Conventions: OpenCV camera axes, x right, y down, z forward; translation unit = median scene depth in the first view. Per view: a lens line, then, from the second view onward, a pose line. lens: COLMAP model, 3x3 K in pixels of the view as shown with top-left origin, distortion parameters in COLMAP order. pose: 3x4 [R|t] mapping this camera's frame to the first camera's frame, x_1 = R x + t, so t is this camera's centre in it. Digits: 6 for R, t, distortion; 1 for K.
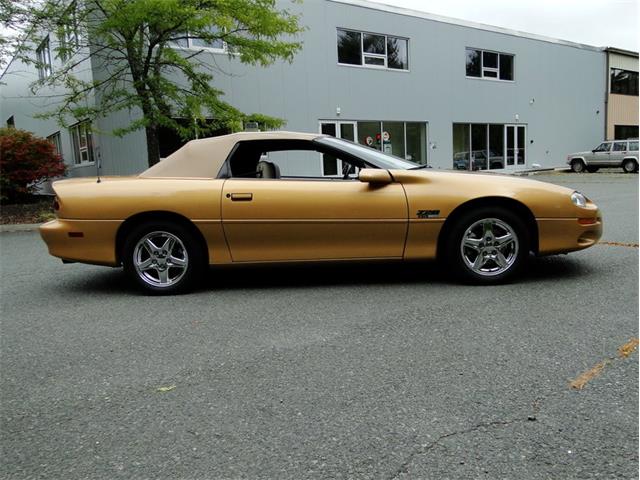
lens RADIAL K [[549.3, 0, 321.0], [0, 549.3, 239.6], [0, 0, 1]] dist [0.006084, 0.007457]
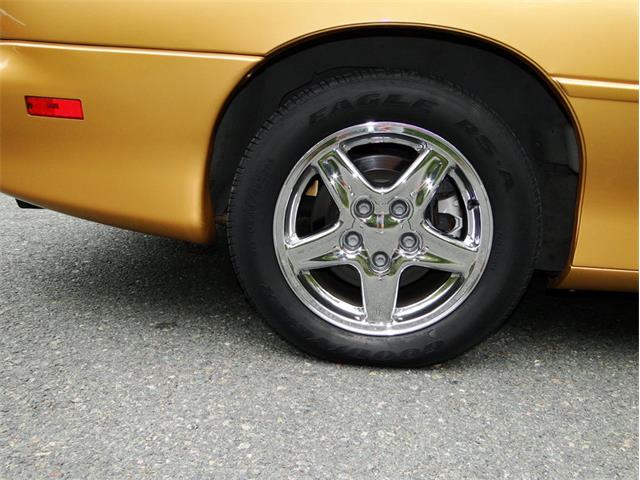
lens RADIAL K [[549.3, 0, 321.0], [0, 549.3, 239.6], [0, 0, 1]] dist [0.006084, 0.007457]
pose [[0.995262, 0.082179, 0.051967, -0.308306], [-0.085542, 0.994134, 0.066184, 0.022325], [-0.046223, -0.070316, 0.996453, 0.686953]]
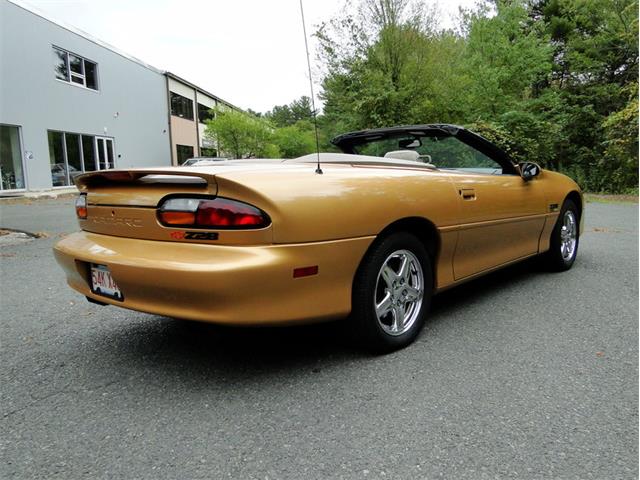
lens RADIAL K [[549.3, 0, 321.0], [0, 549.3, 239.6], [0, 0, 1]] dist [0.006084, 0.007457]
pose [[0.615256, -0.077194, 0.784539, -0.780629], [0.105568, 0.994298, 0.015043, -0.042086], [-0.781227, 0.073567, 0.619898, 0.616766]]
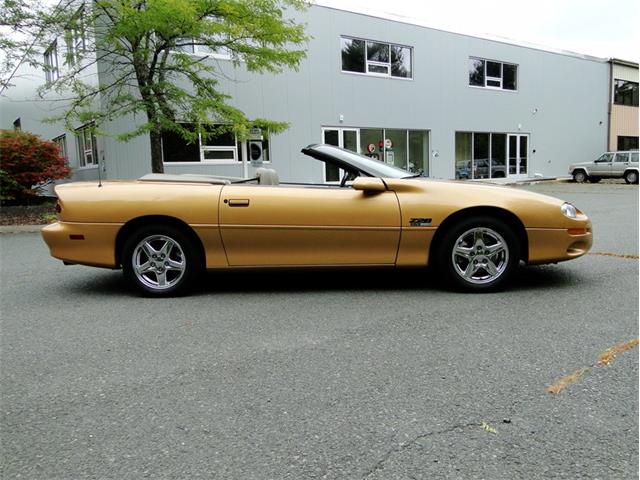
lens RADIAL K [[549.5, 0, 320.0], [0, 549.5, 240.7], [0, 0, 1]] dist [0.006404, 0.006776]
pose [[0.999836, 0.016317, -0.007857, 0.015517], [-0.016382, 0.999832, -0.008199, -0.000837], [0.007722, 0.008327, 0.999936, -0.023390]]
